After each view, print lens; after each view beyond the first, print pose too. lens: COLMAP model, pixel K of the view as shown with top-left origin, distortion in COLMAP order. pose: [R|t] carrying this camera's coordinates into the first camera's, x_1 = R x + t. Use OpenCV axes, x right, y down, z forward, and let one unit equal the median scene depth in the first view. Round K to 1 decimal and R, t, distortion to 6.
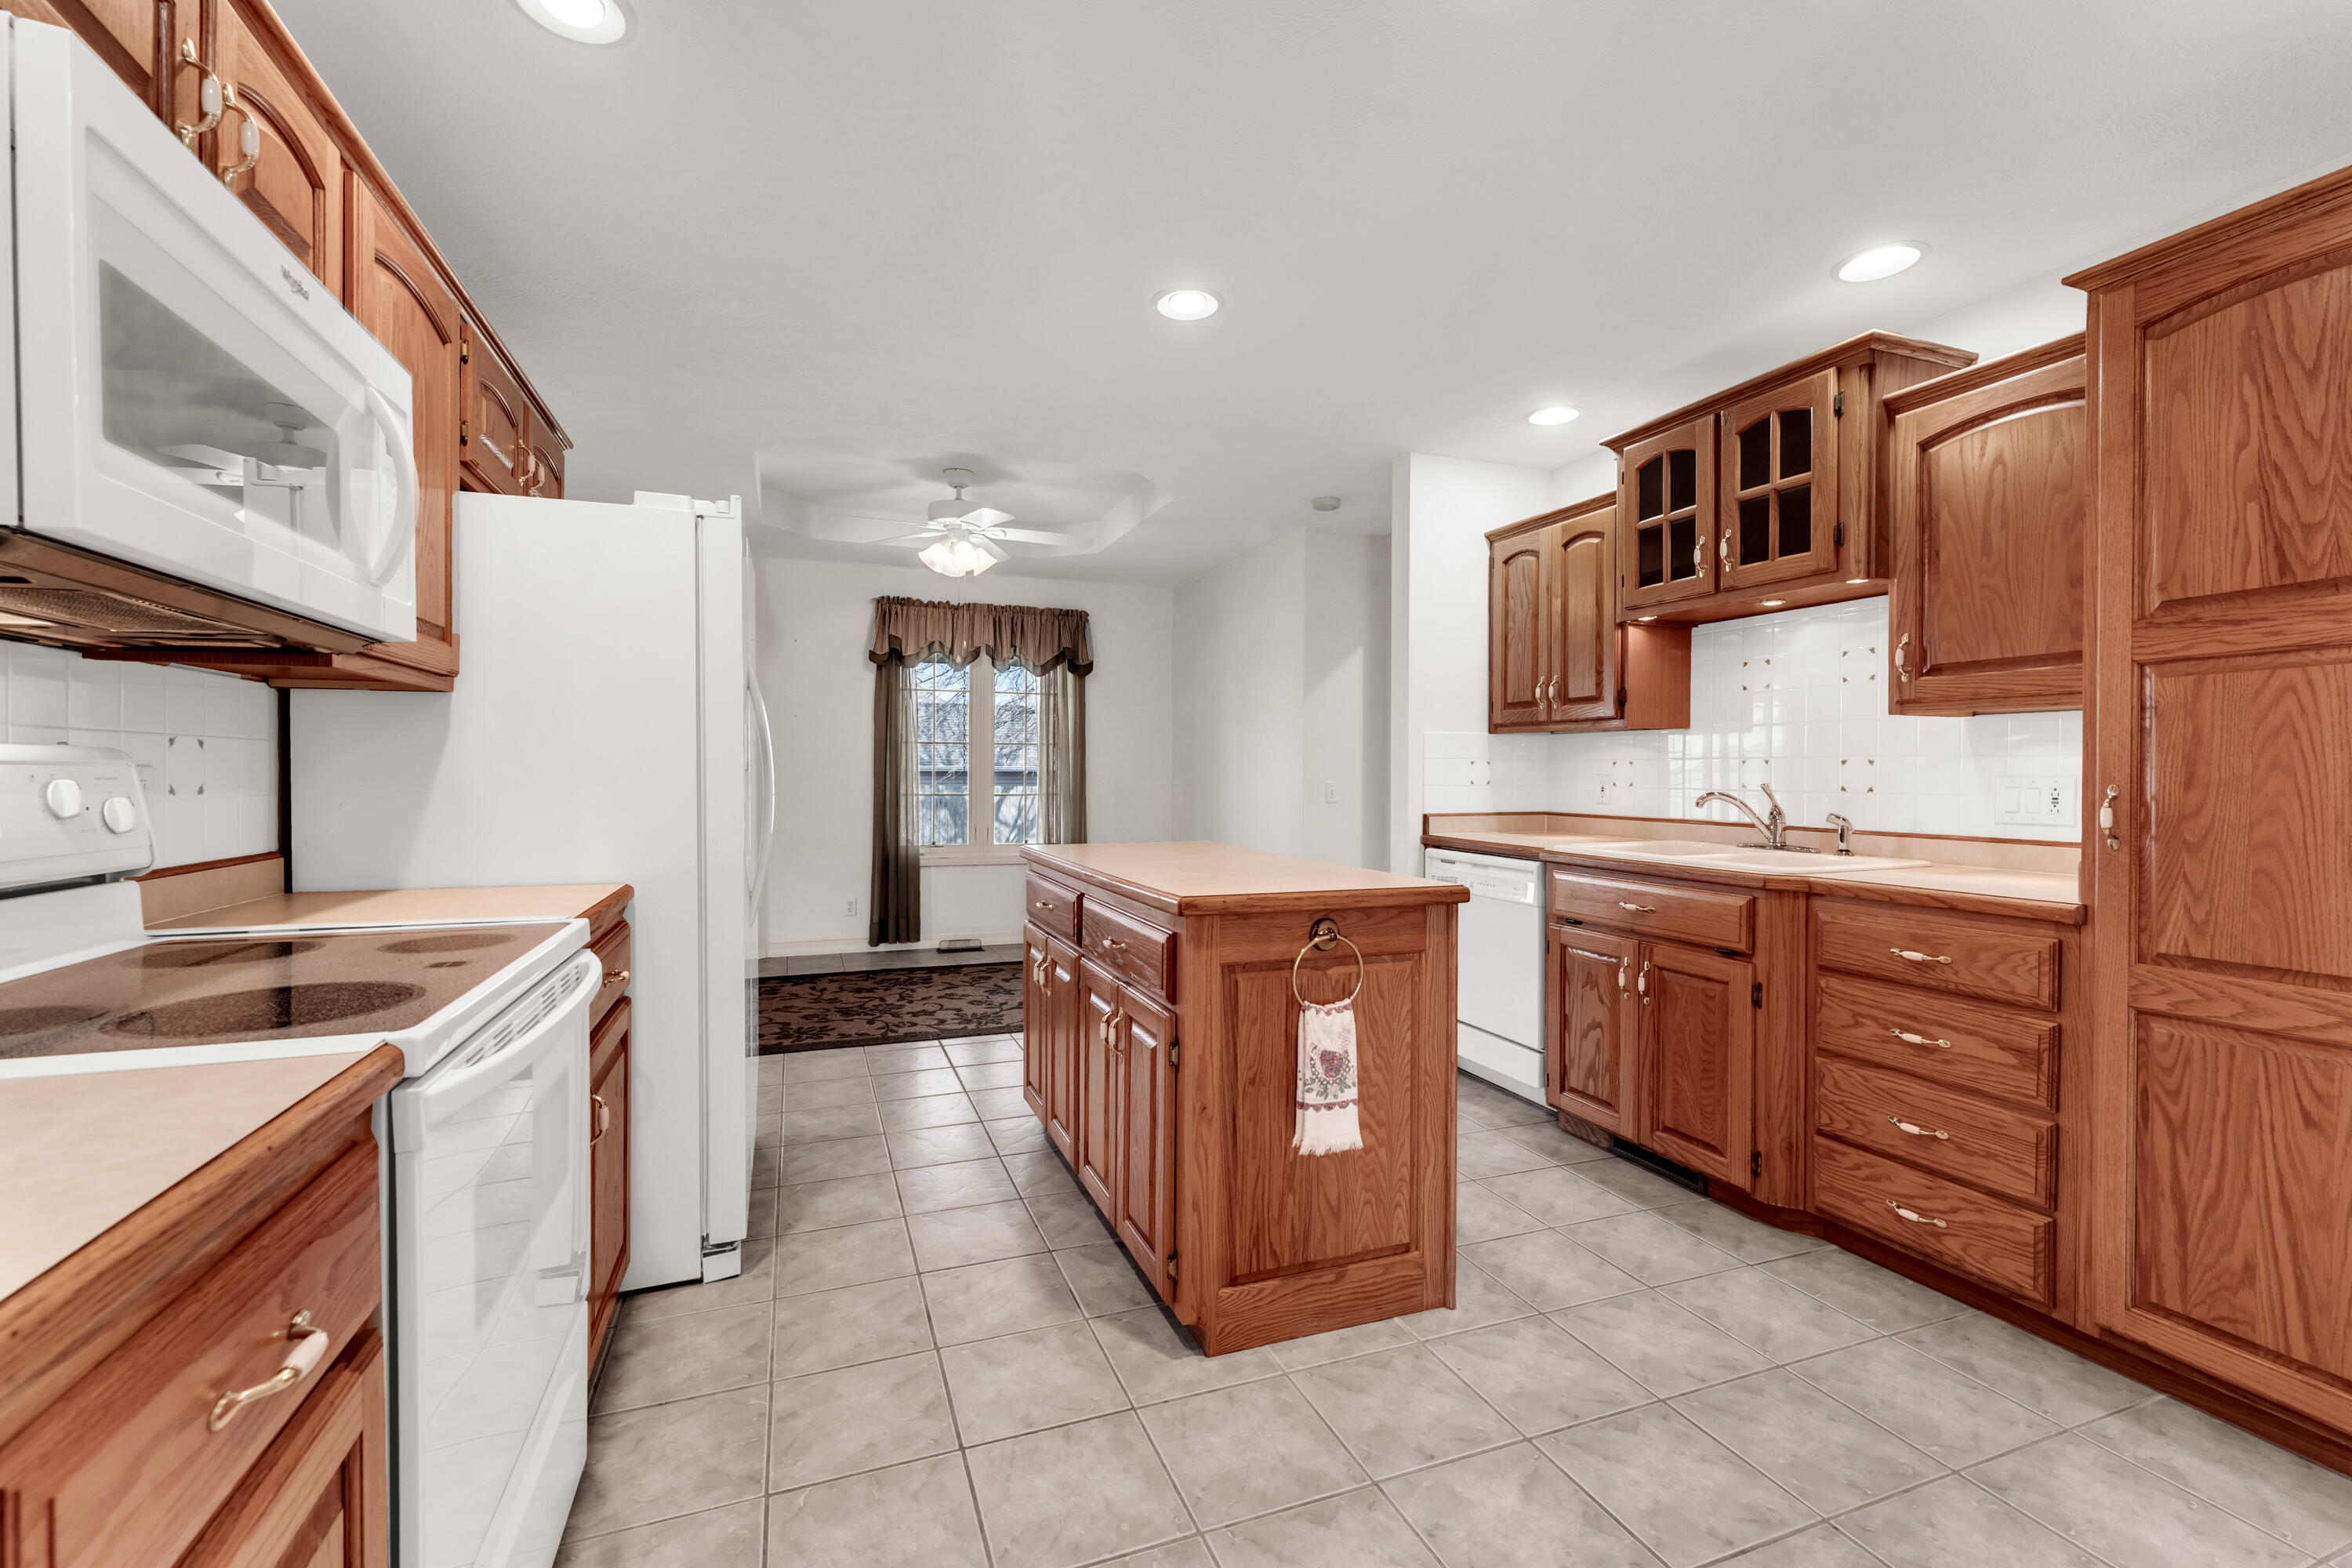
lens RADIAL K [[945.5, 0, 1128.6], [0, 945.5, 771.8], [0, 0, 1]] dist [-0.000667, -0.000123]
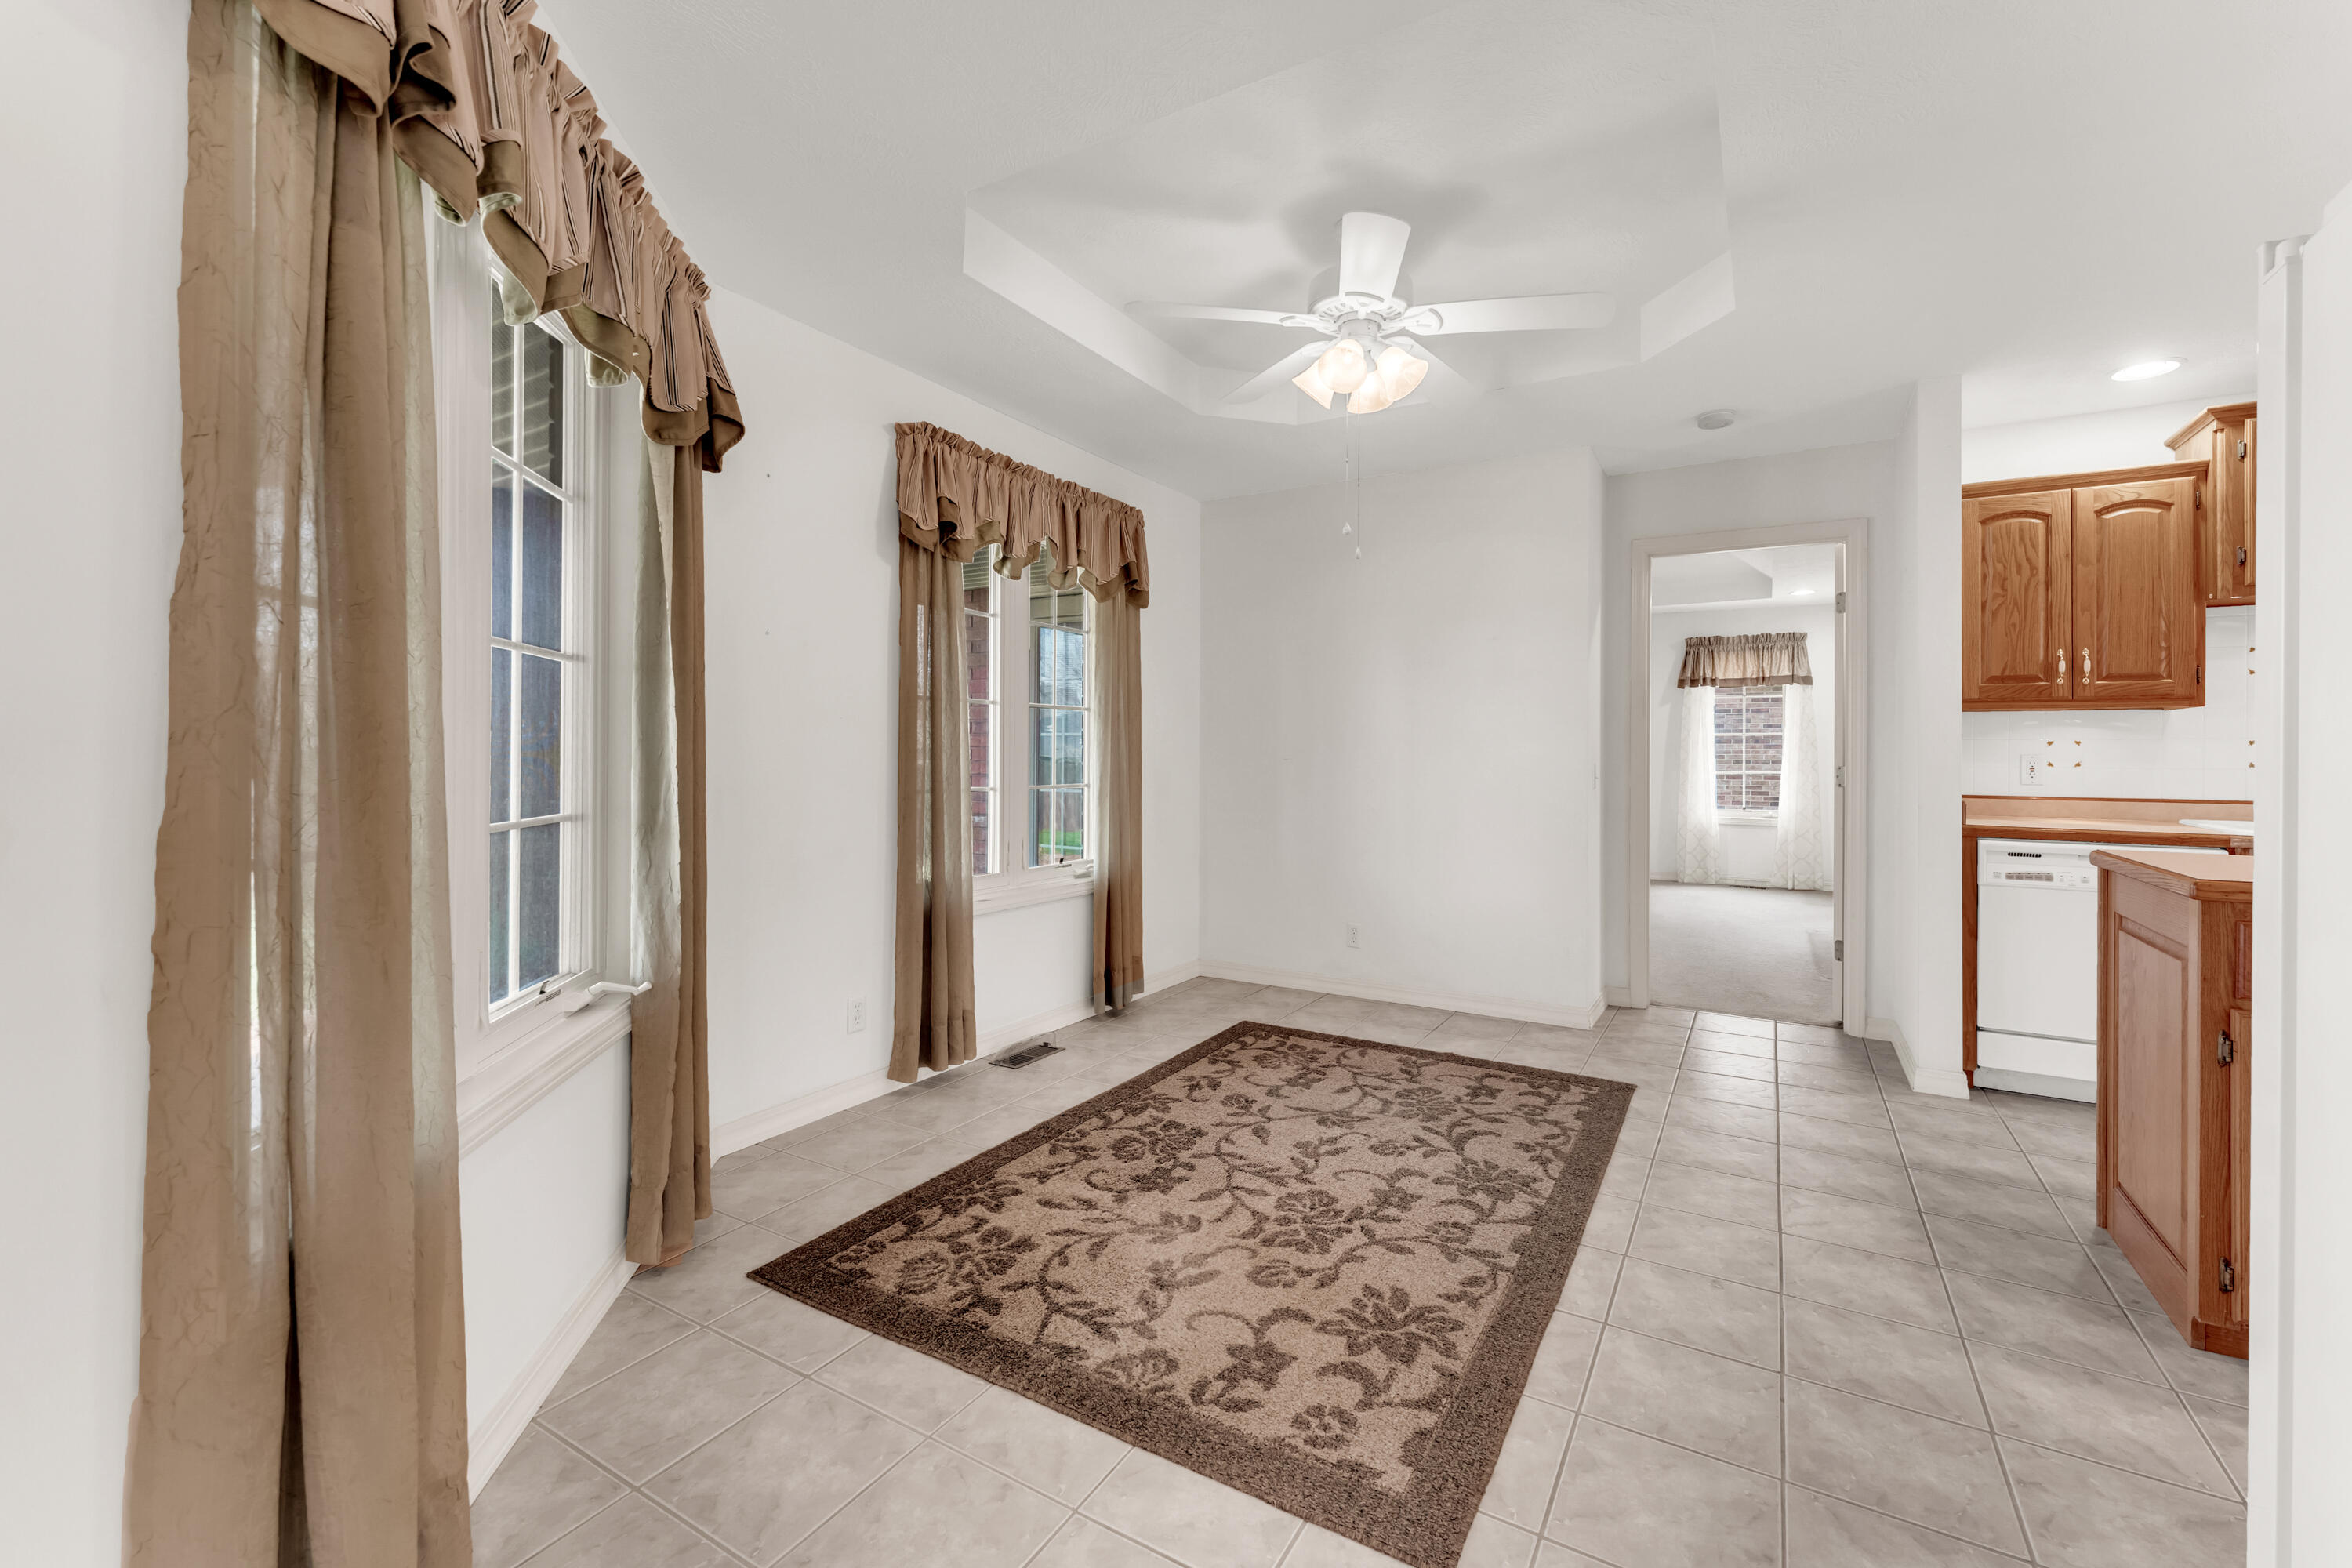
lens RADIAL K [[989.0, 0, 1174.9], [0, 989.0, 751.9], [0, 0, 1]] dist [-0.000700, -0.000084]
pose [[0.770367, 0.001332, 0.637599, -0.505168], [-0.000824, 0.999999, -0.001094, 0.001198], [-0.637600, 0.000318, 0.770368, 0.478444]]
